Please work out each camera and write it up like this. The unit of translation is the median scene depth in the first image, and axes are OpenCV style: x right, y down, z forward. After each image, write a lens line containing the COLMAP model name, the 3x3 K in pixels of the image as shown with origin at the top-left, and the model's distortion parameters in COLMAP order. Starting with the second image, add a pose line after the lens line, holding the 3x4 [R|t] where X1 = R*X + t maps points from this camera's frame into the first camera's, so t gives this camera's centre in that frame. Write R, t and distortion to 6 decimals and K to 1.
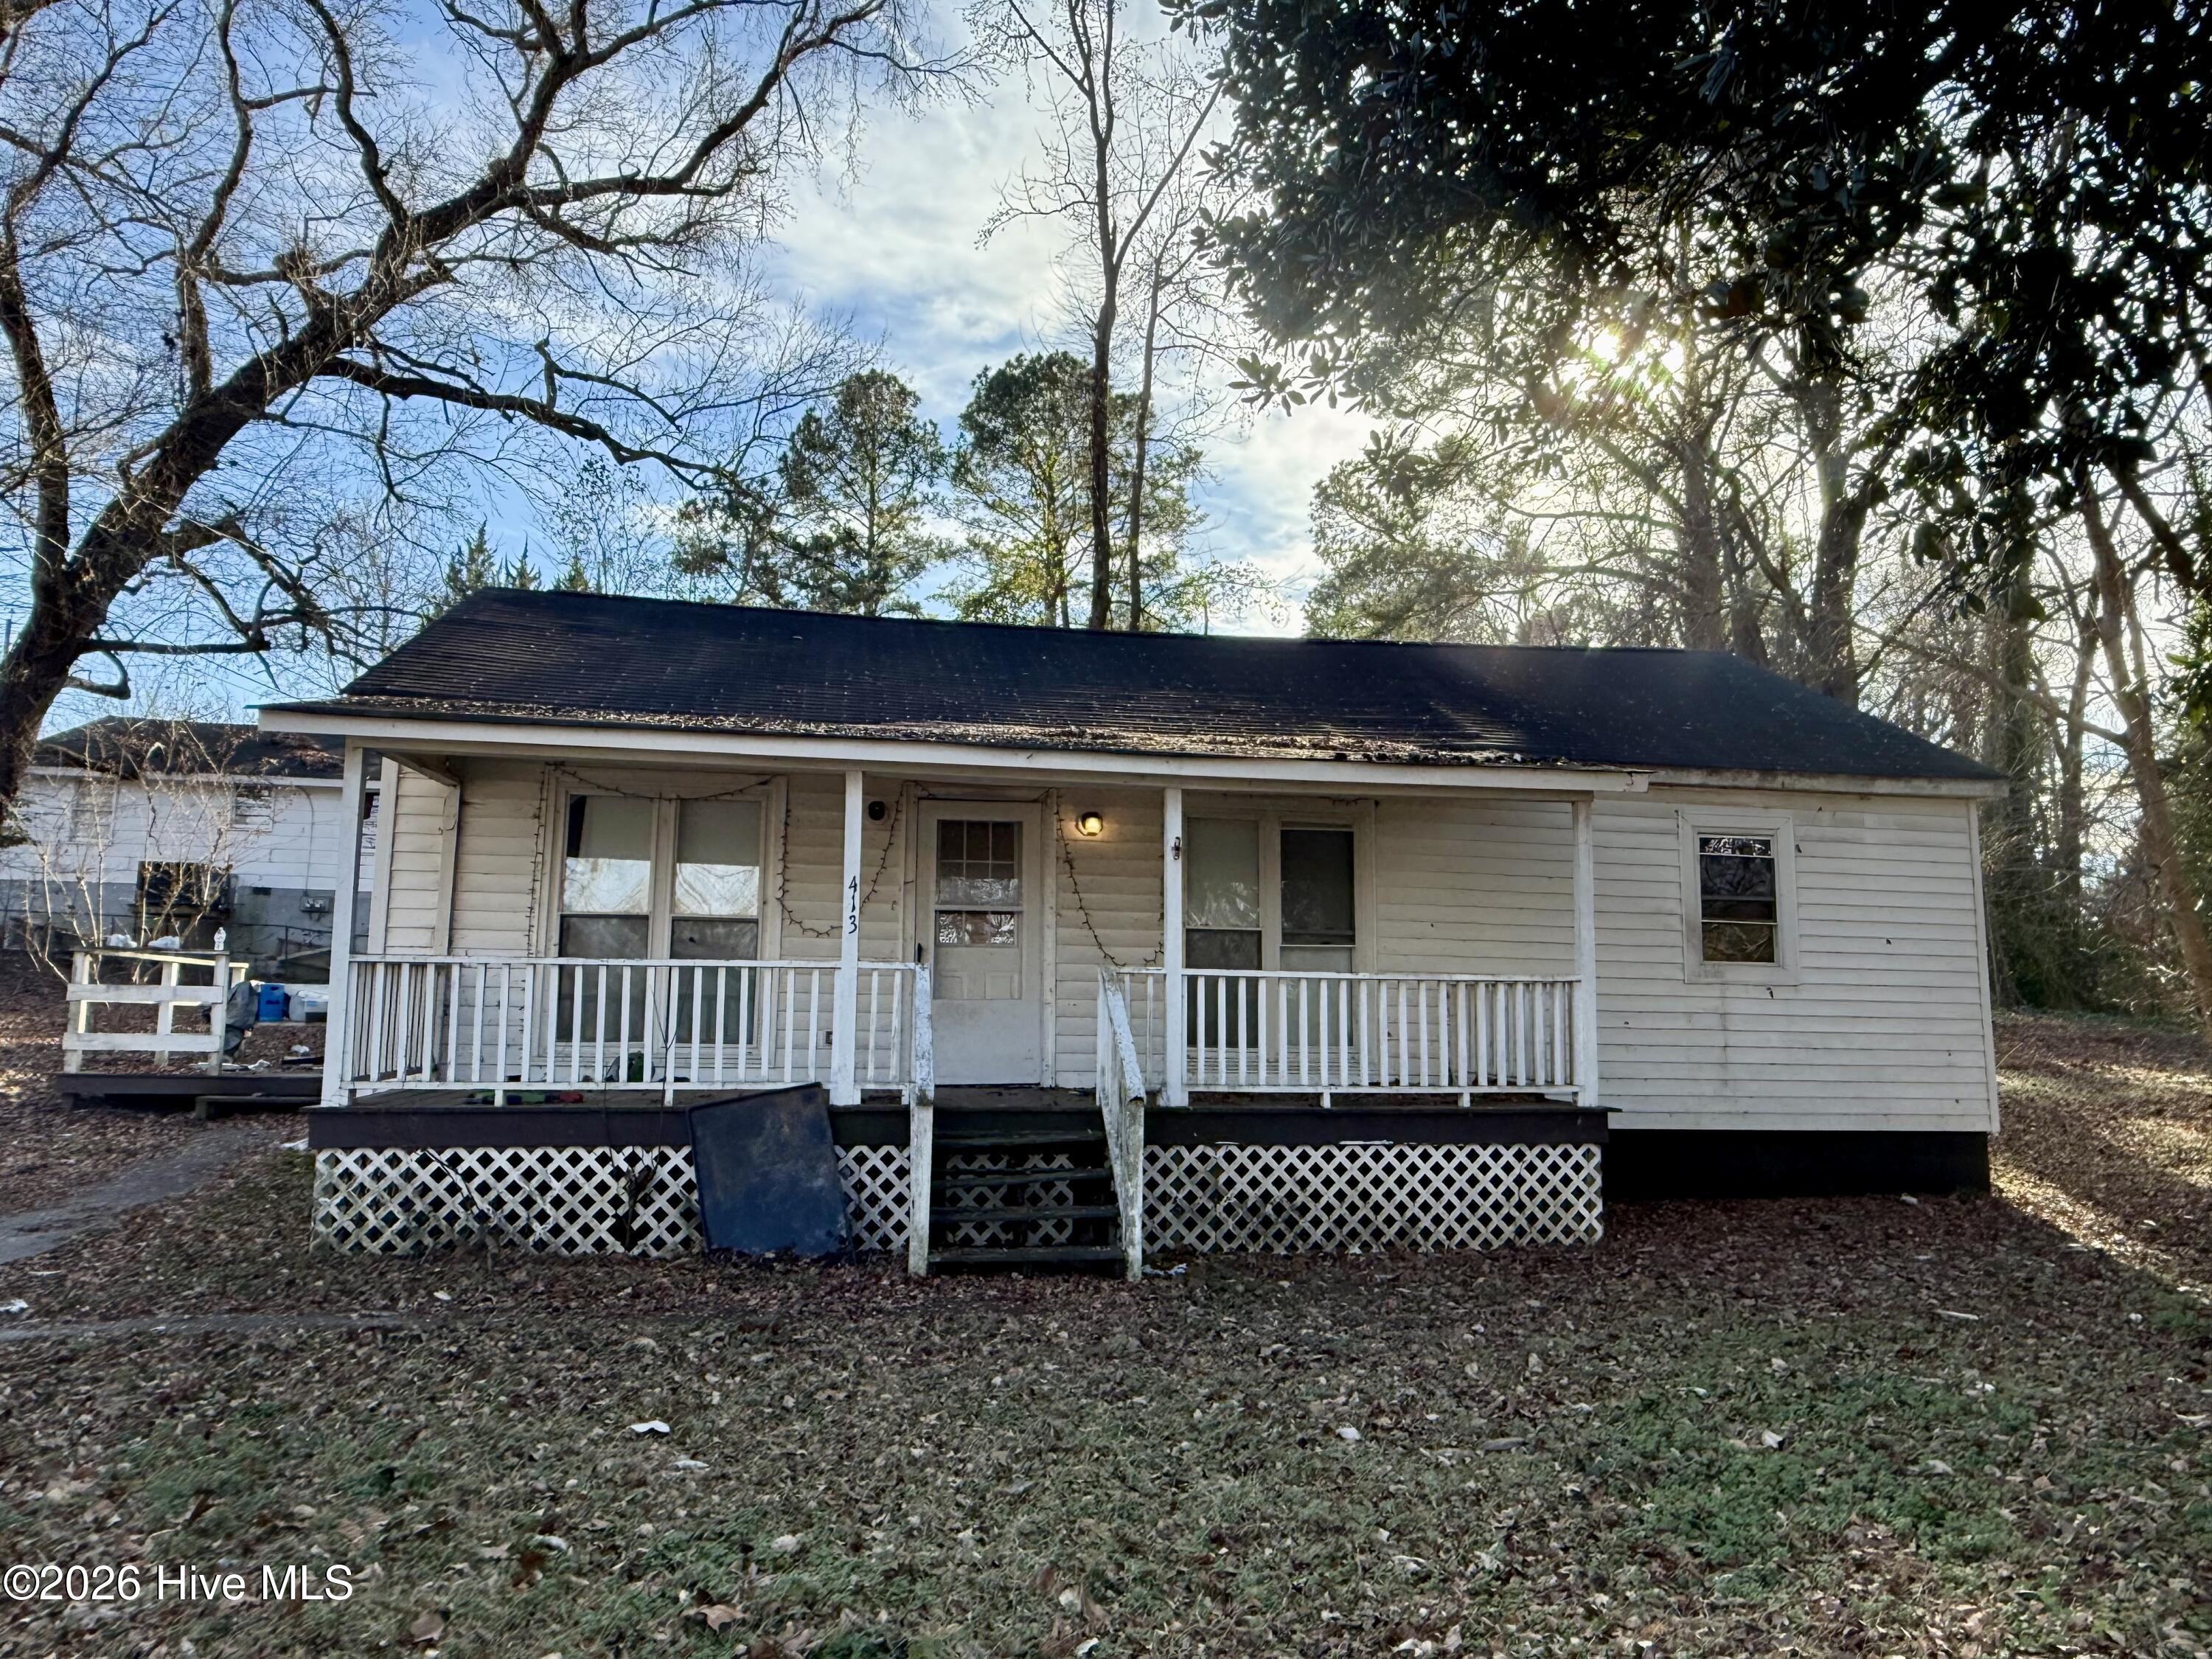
lens RADIAL K [[1509.4, 0, 1106.0], [0, 1509.4, 829.5], [0, 0, 1]] dist [0.023950, 0.000090]
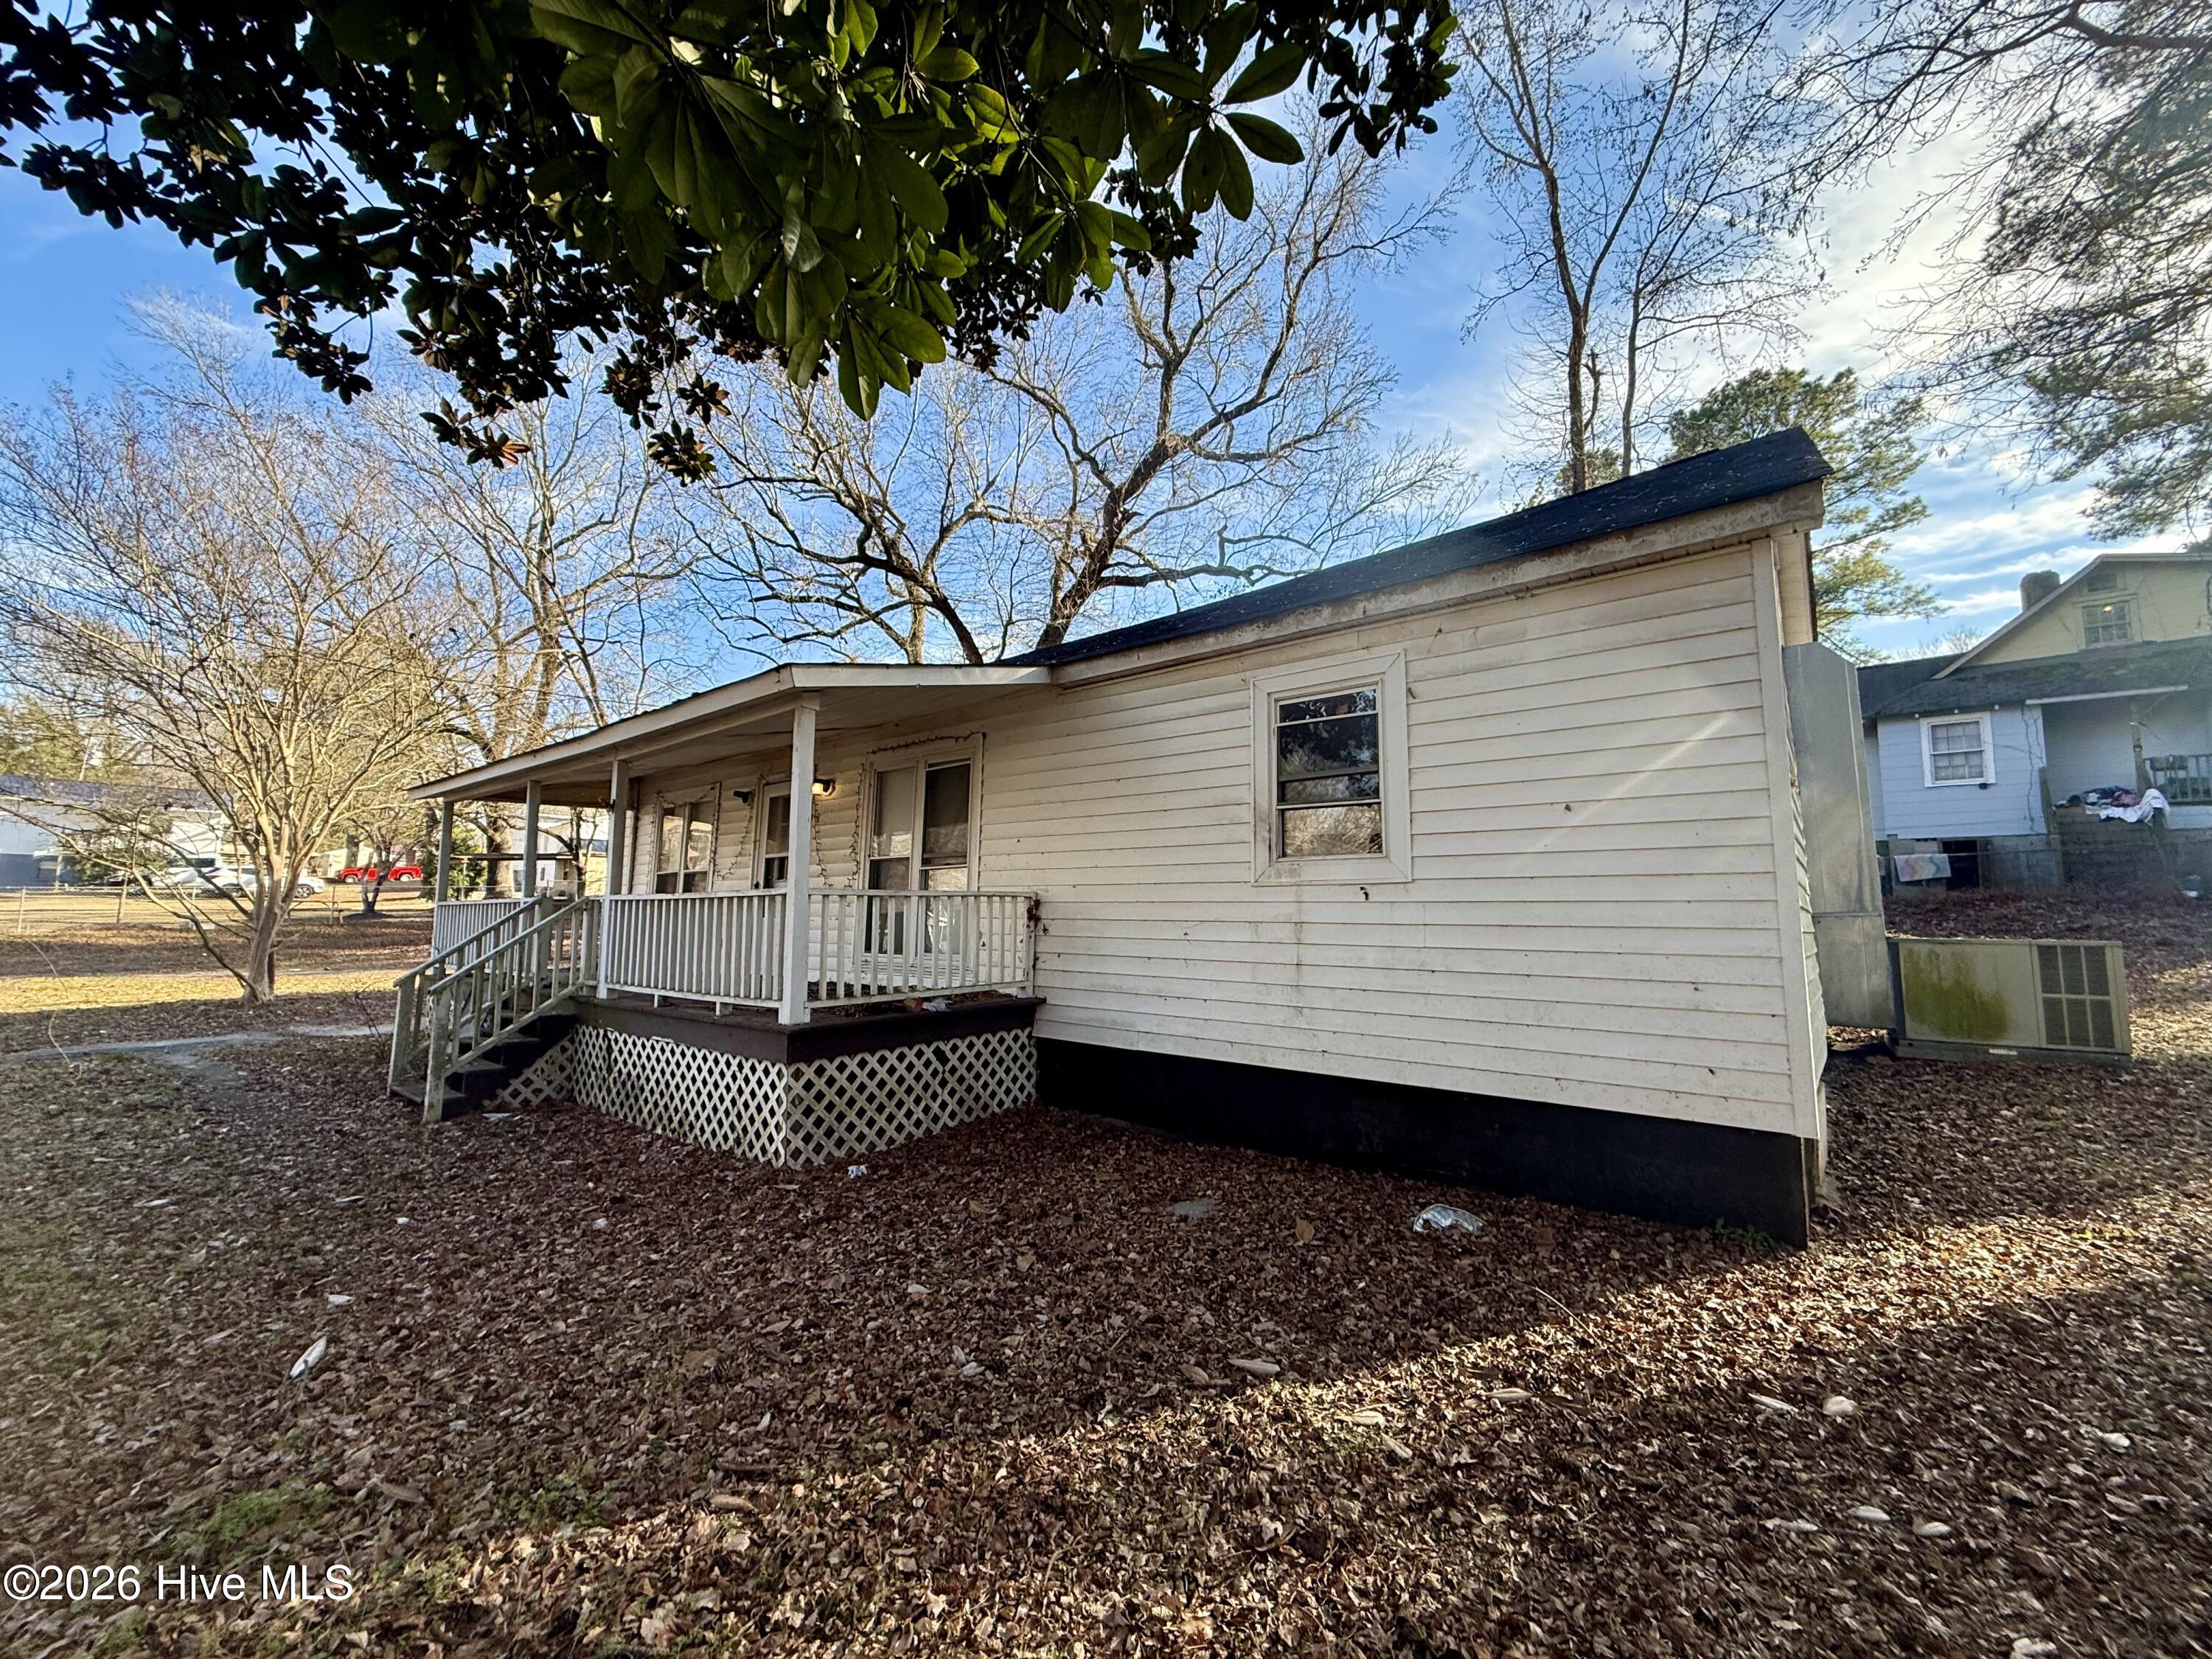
lens RADIAL K [[876.7, 0, 1099.9], [0, 876.7, 829.1], [0, 0, 1]] dist [-0.000464, 0.000064]
pose [[0.637941, -0.086704, -0.765189, 0.696097], [0.100896, 0.994487, -0.028569, 0.076198], [0.763447, -0.058979, 0.643172, 0.635263]]
